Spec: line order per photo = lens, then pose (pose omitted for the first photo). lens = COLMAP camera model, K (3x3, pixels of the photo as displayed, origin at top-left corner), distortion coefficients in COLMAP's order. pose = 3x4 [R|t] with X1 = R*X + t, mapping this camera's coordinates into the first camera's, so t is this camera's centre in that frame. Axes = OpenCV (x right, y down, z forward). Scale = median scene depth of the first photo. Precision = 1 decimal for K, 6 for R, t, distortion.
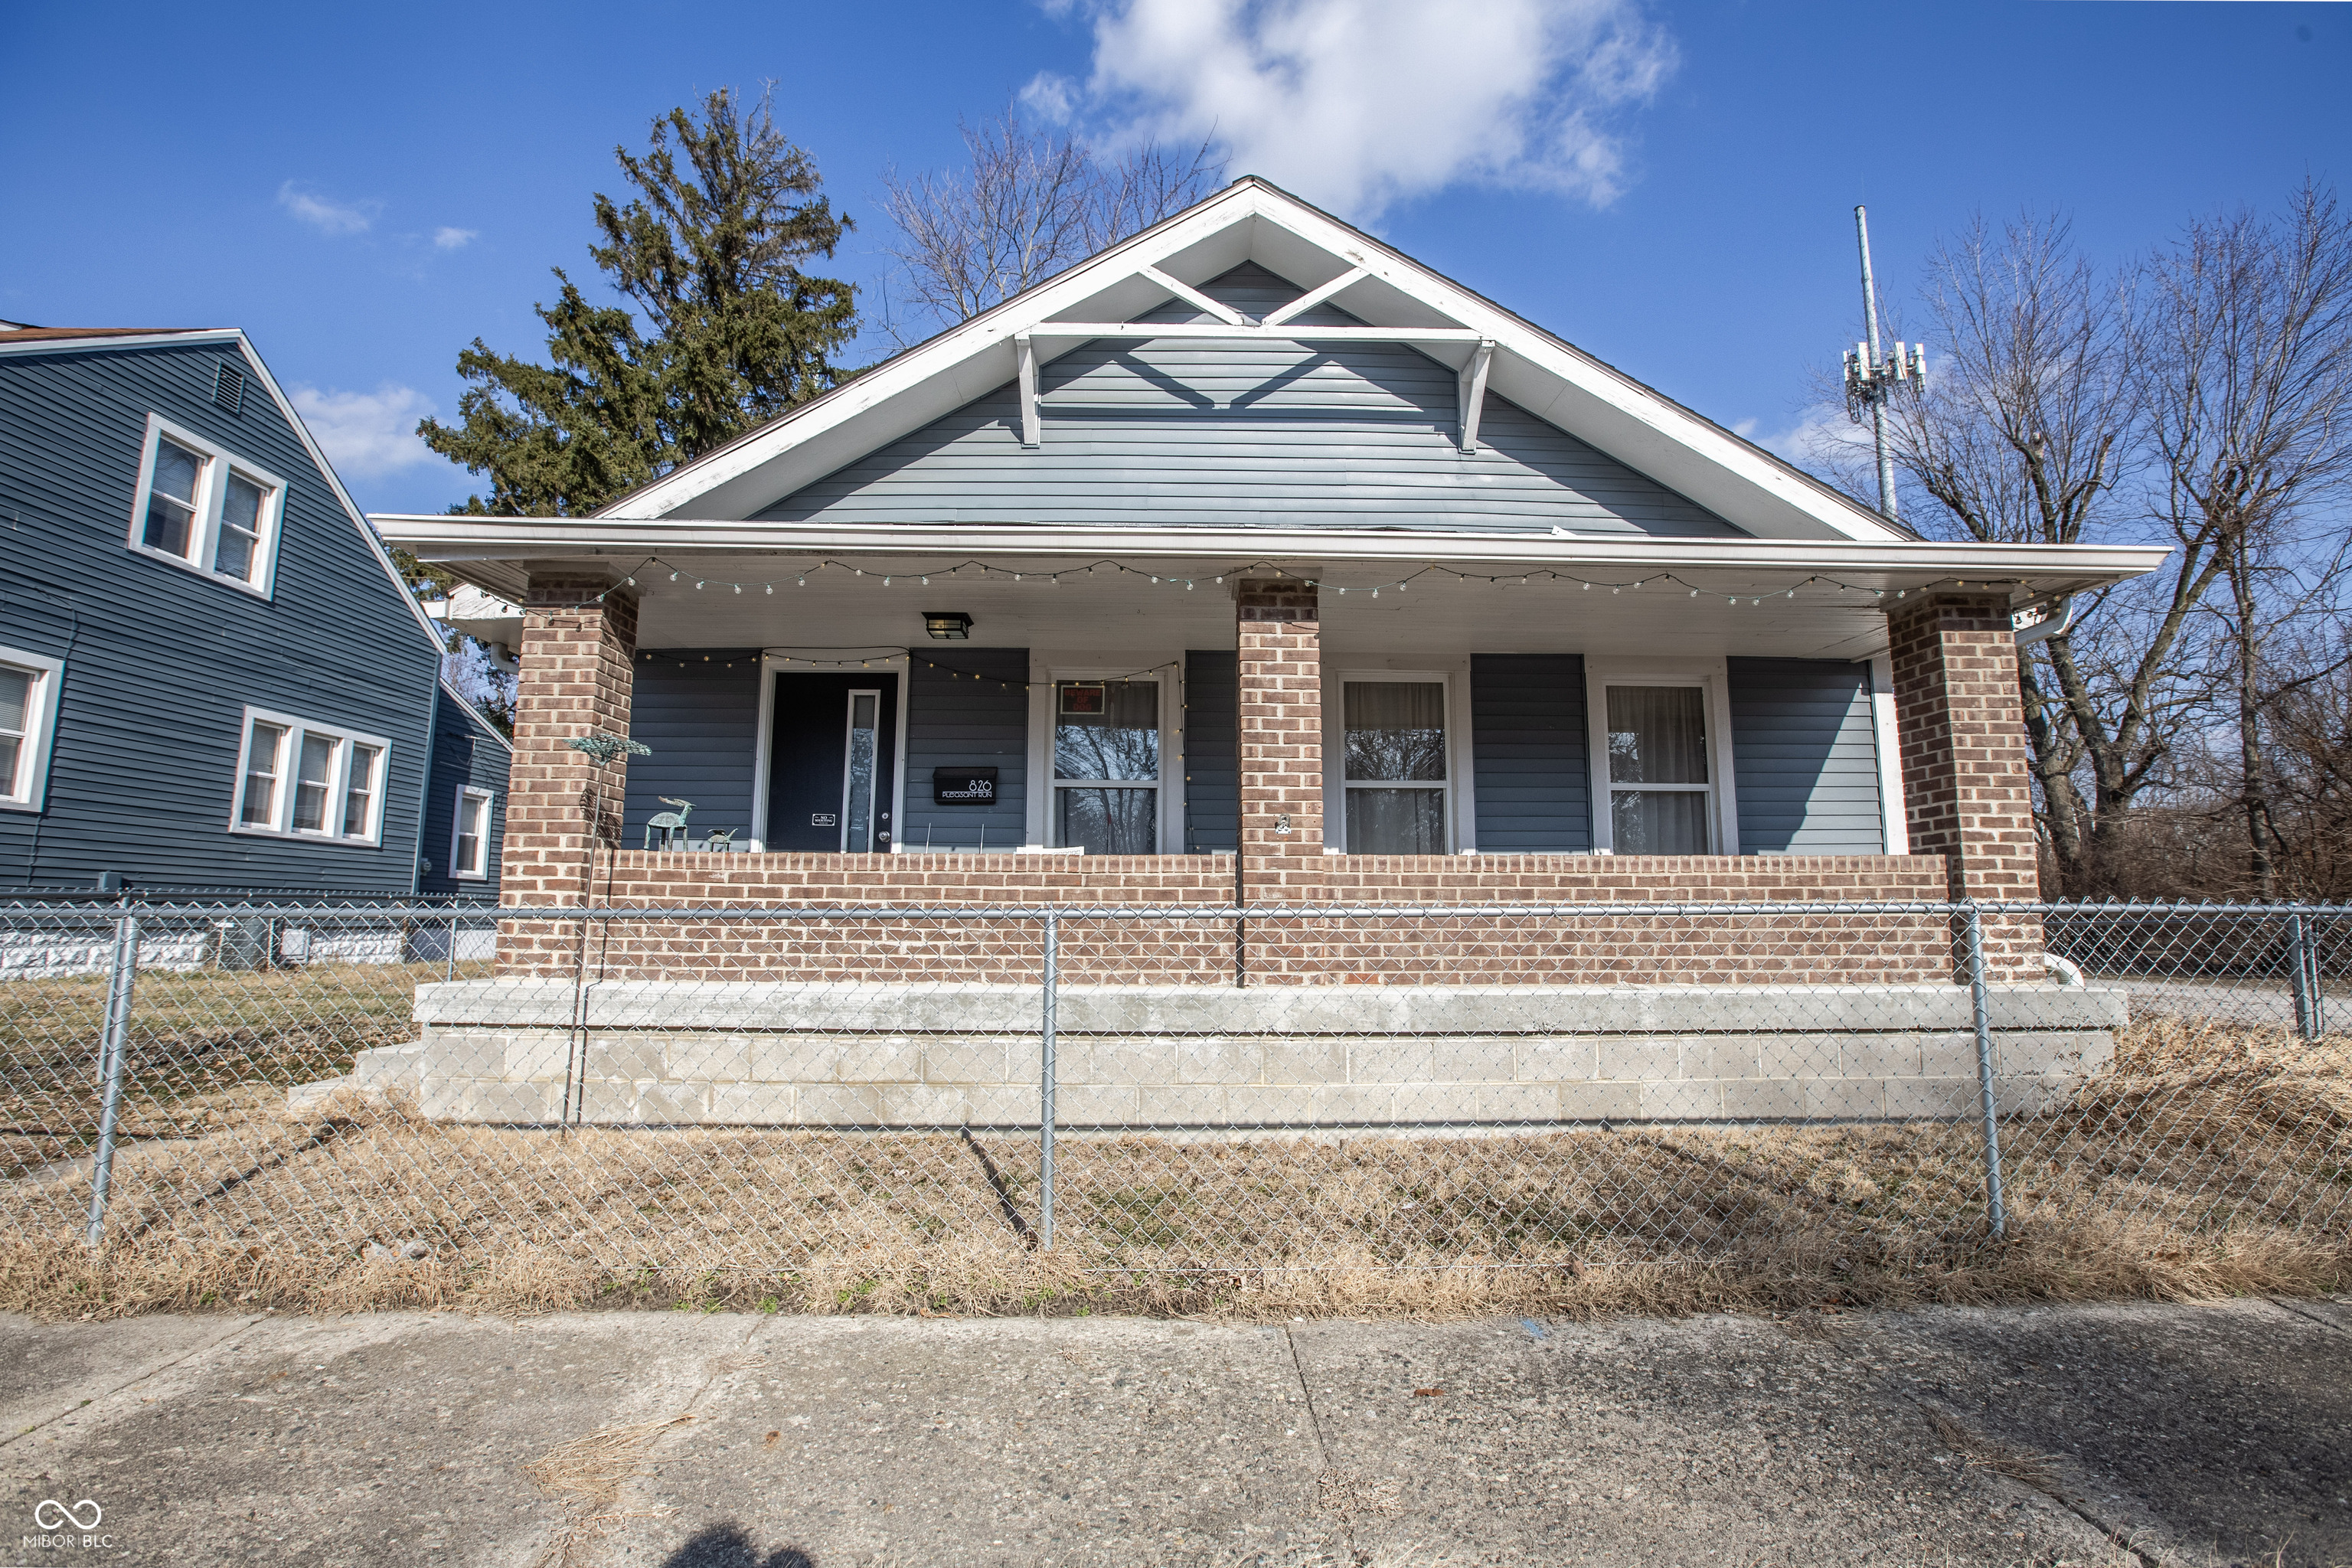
lens RADIAL K [[1085.2, 0, 1180.6], [0, 1085.2, 778.4], [0, 0, 1]] dist [-0.056716, 0.018345]
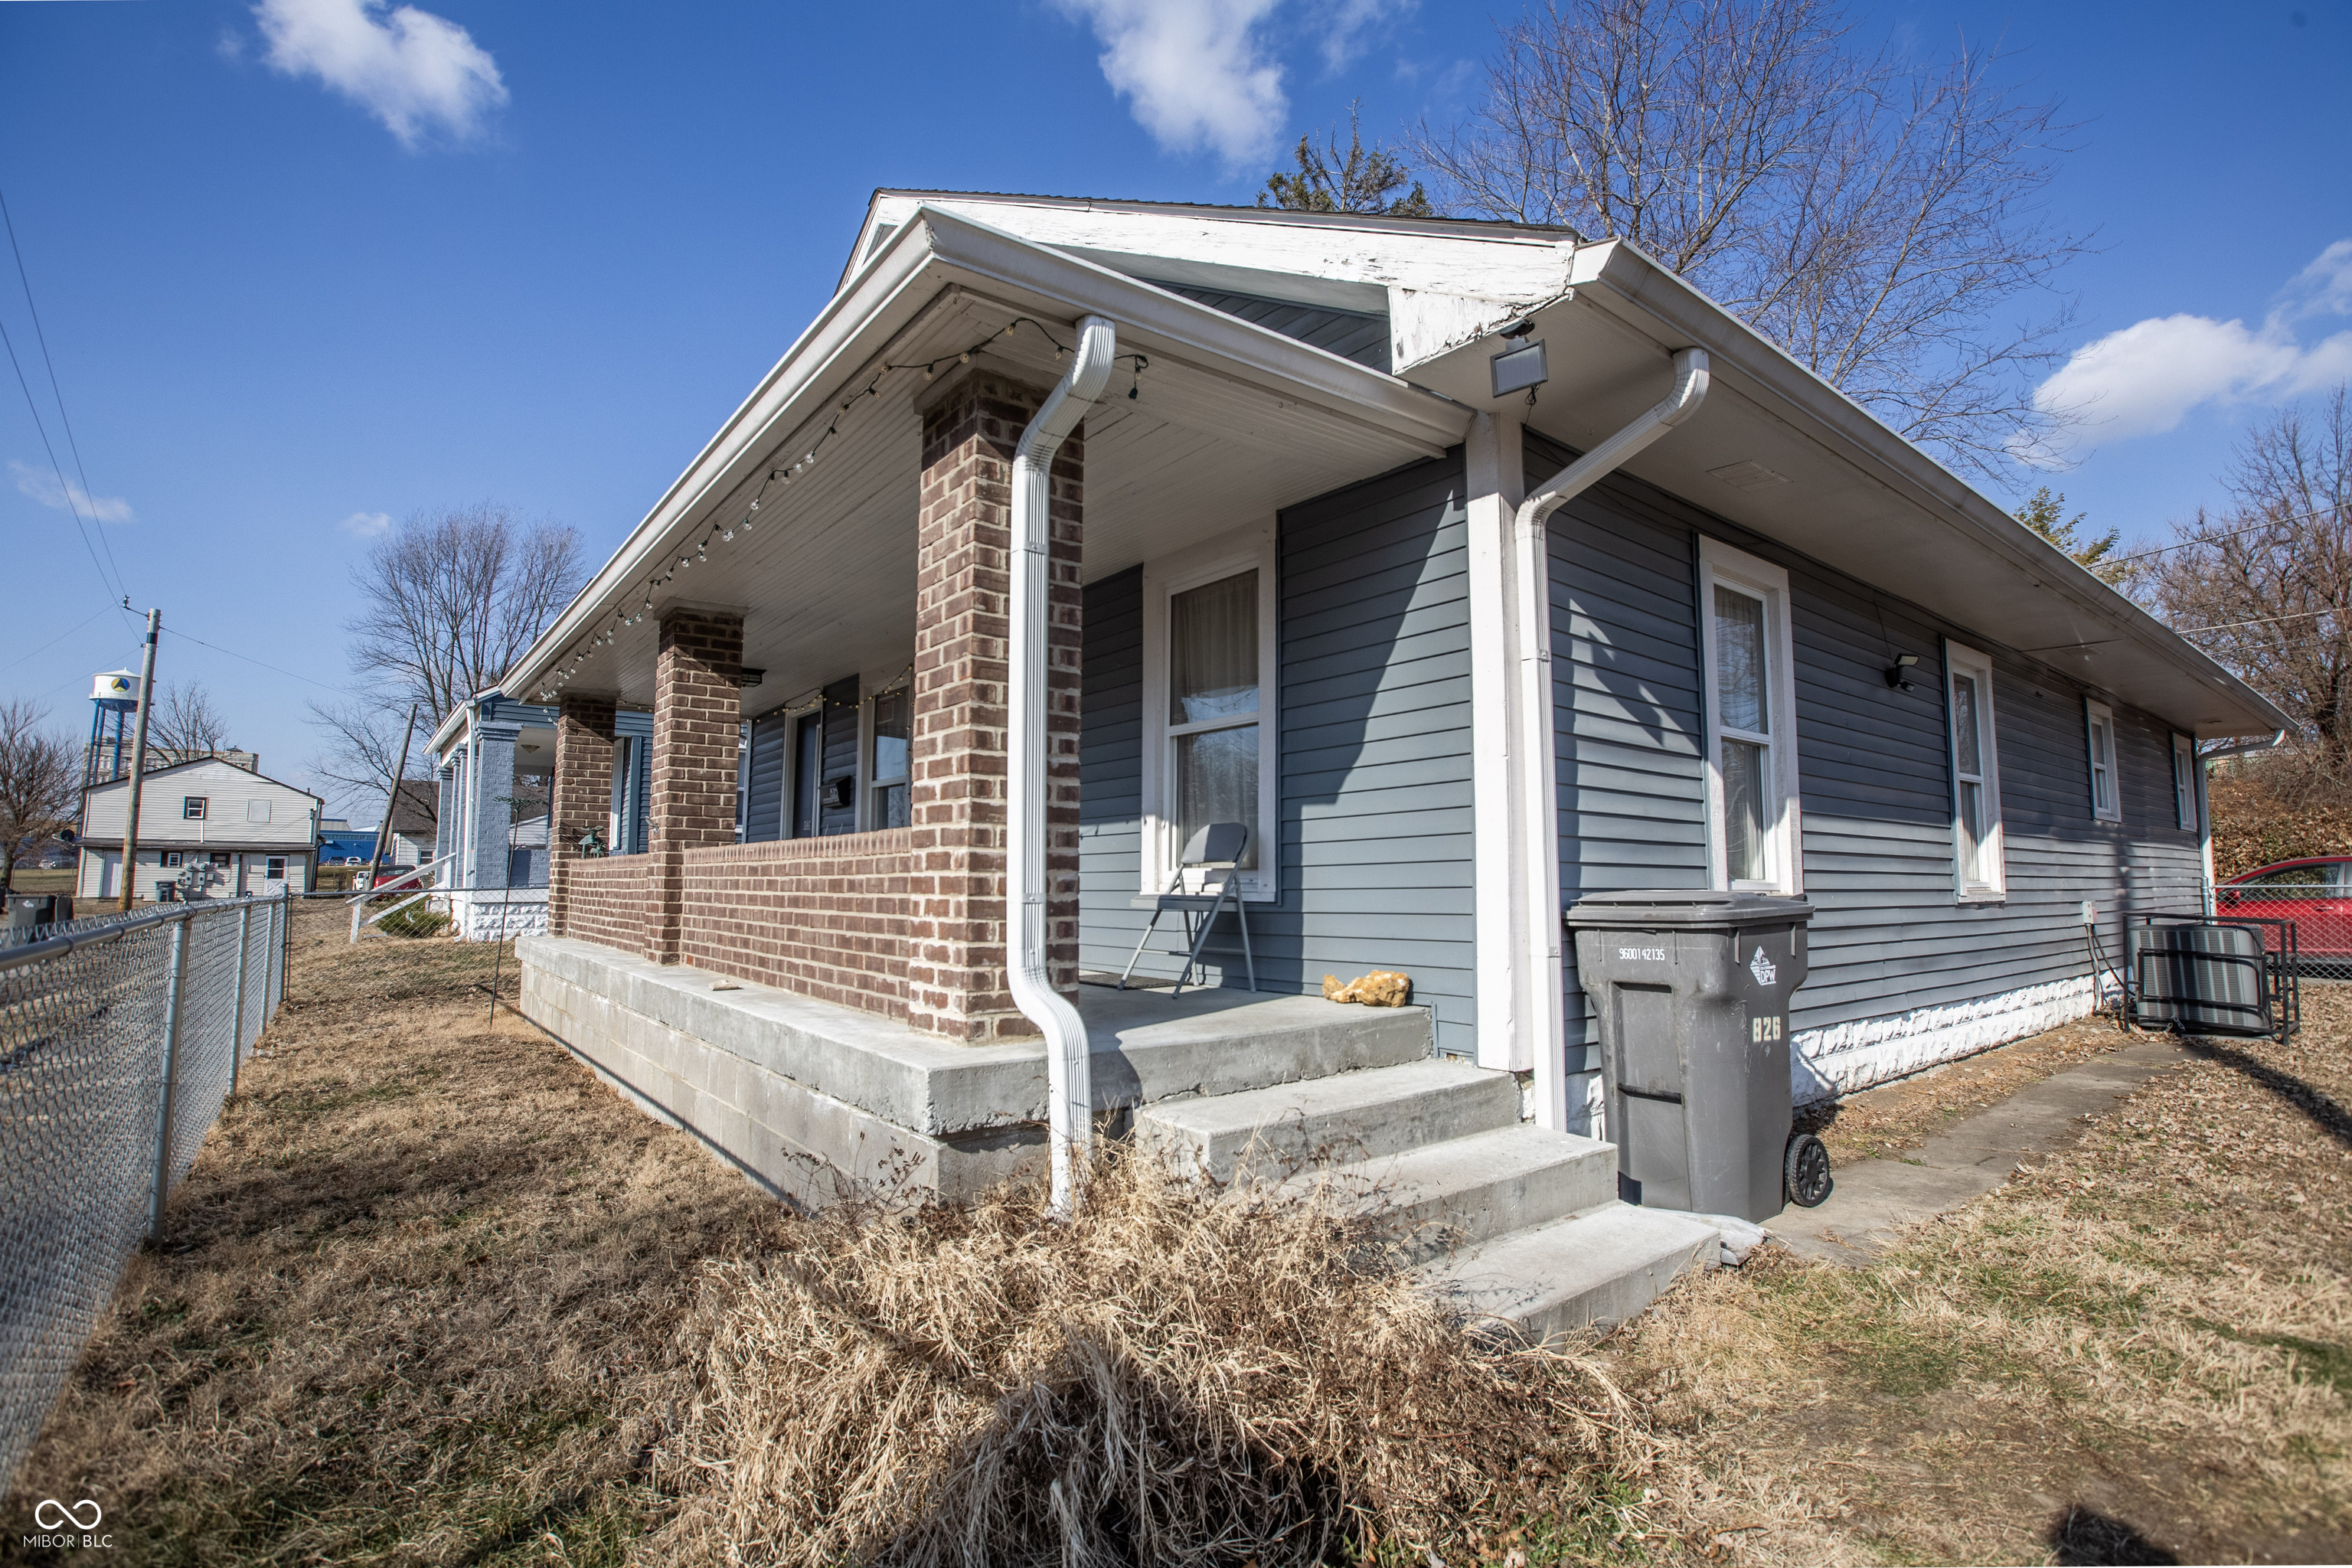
lens RADIAL K [[1092.5, 0, 1189.7], [0, 1092.5, 780.4], [0, 0, 1]] dist [-0.060207, 0.019334]
pose [[0.609113, -0.078480, -0.789191, 1.337192], [0.108302, 0.994001, -0.015257, 0.072903], [0.785654, -0.076178, 0.613958, 0.723837]]
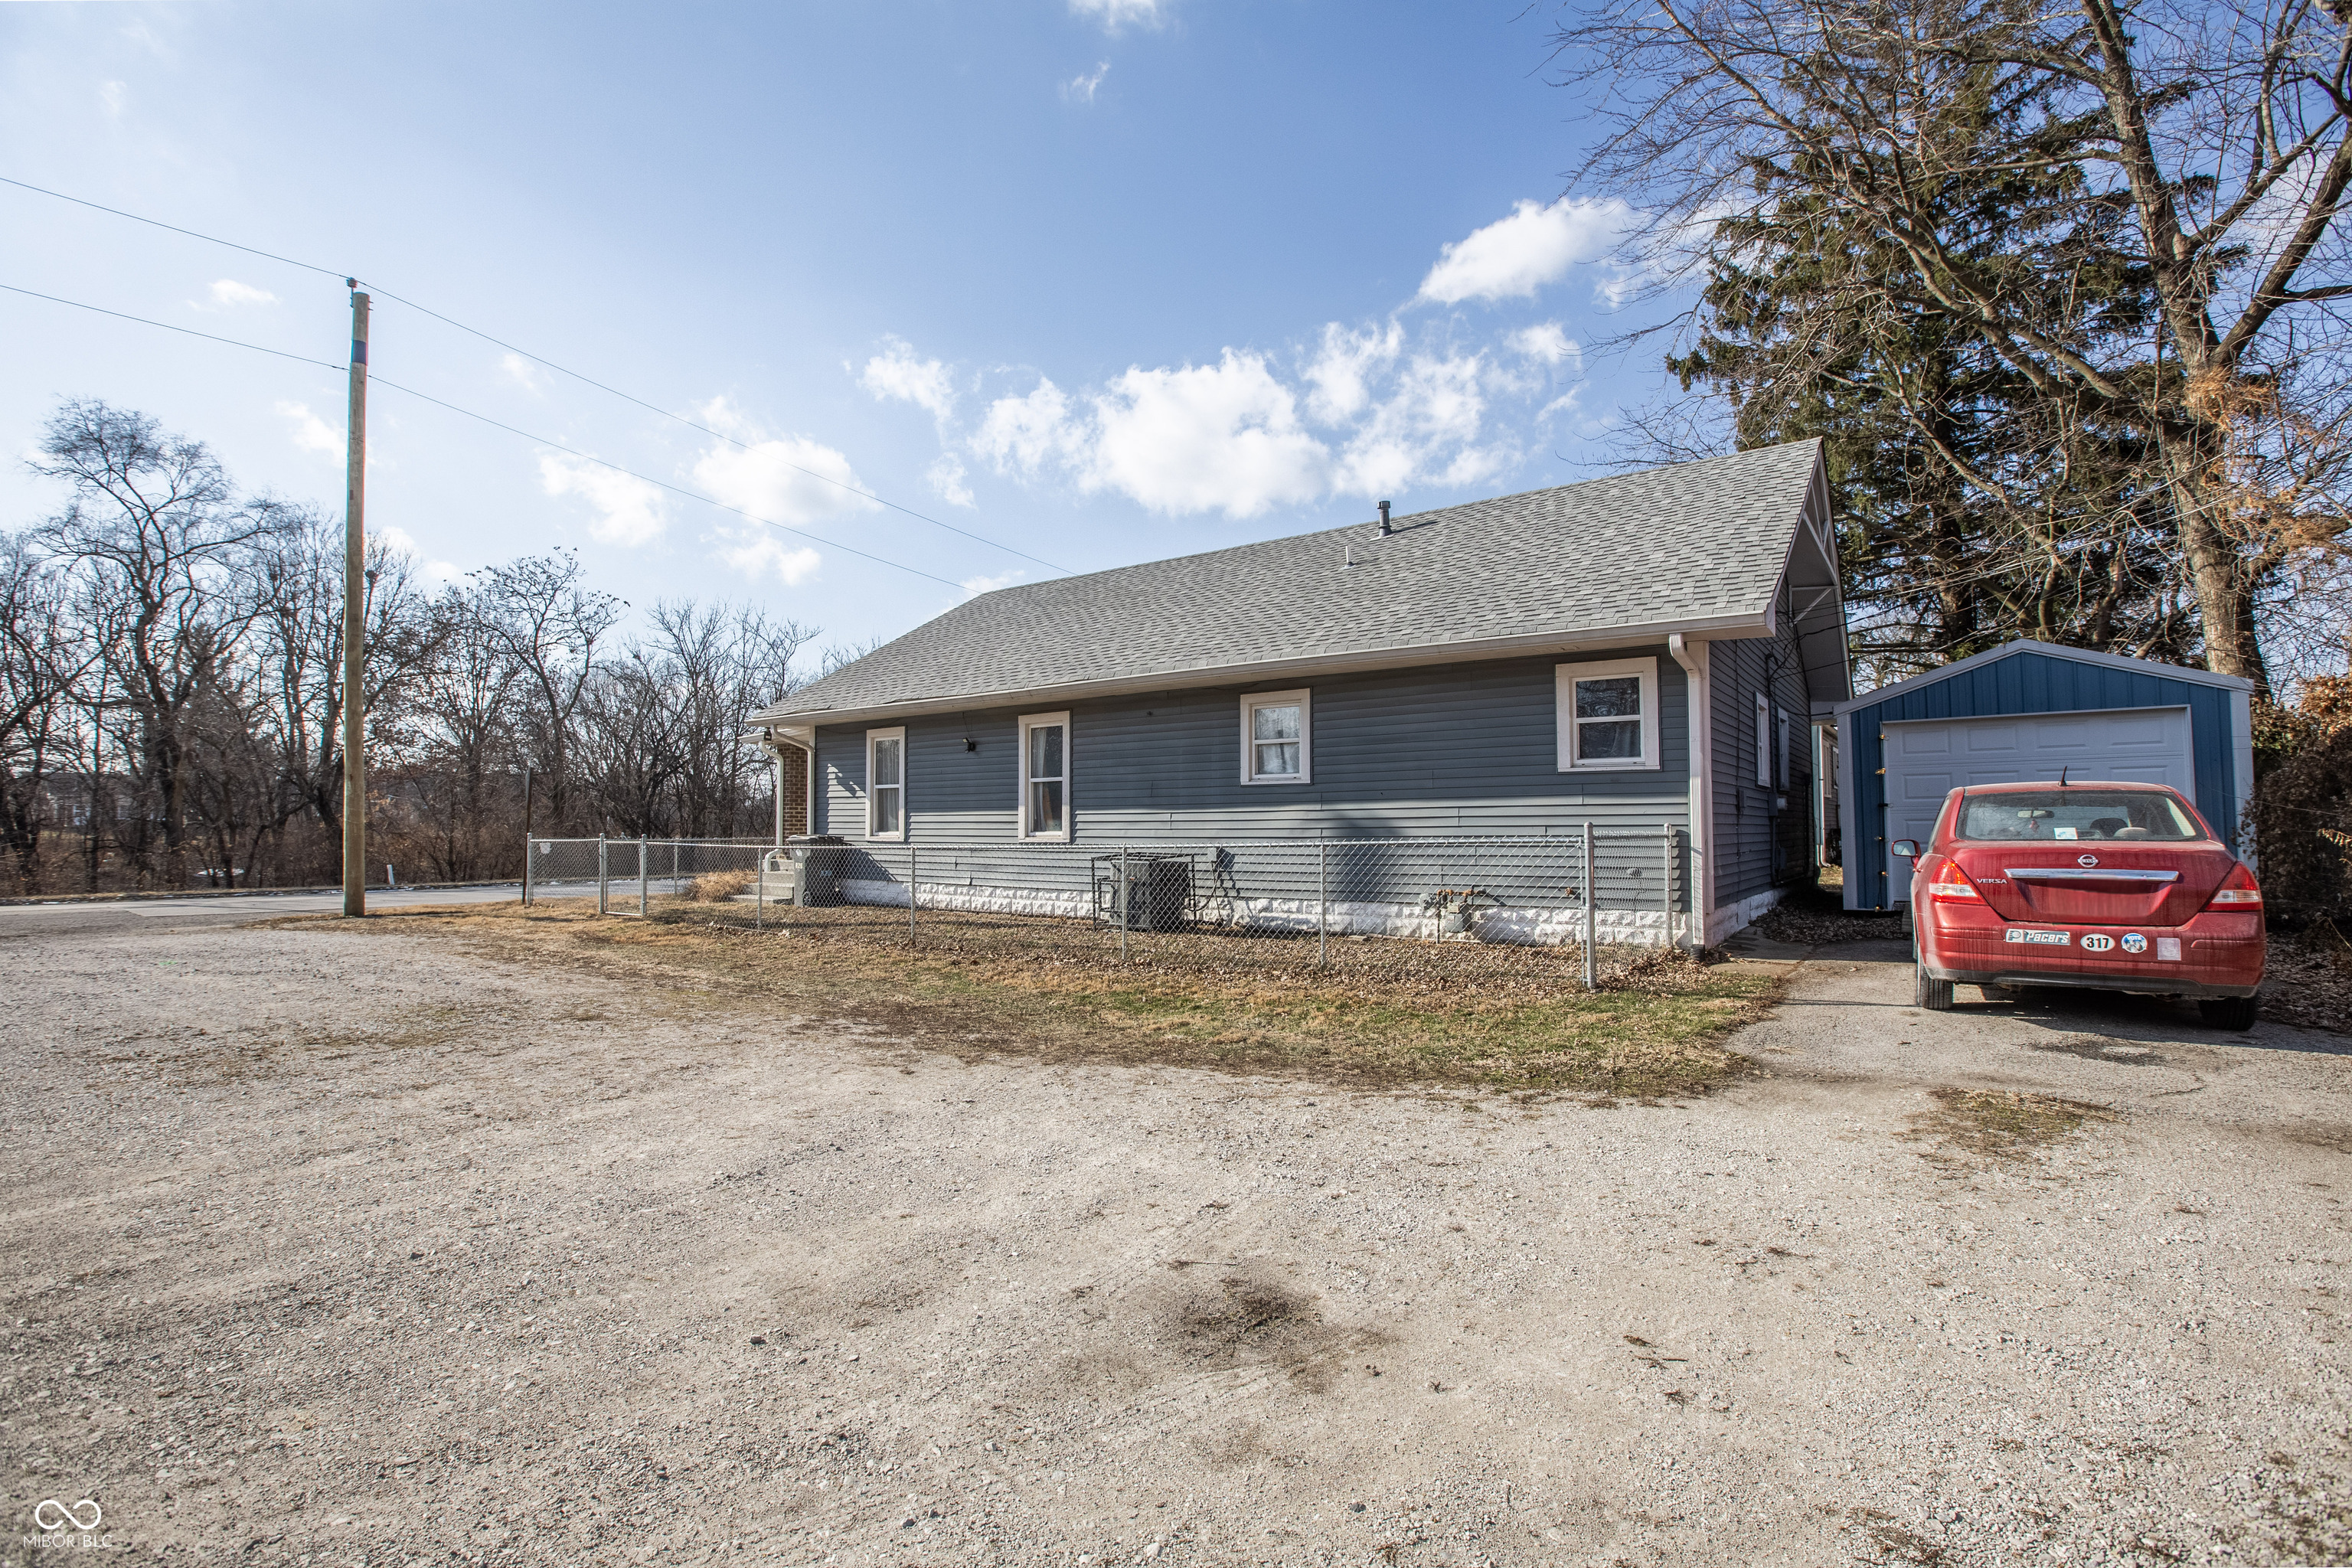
lens RADIAL K [[1085.2, 0, 1180.6], [0, 1085.2, 778.4], [0, 0, 1]] dist [-0.056716, 0.018345]
pose [[-0.600169, -0.066397, -0.797113, 2.762077], [0.094833, 0.983613, -0.153334, 0.574766], [0.794232, -0.167619, -0.584037, 4.027087]]
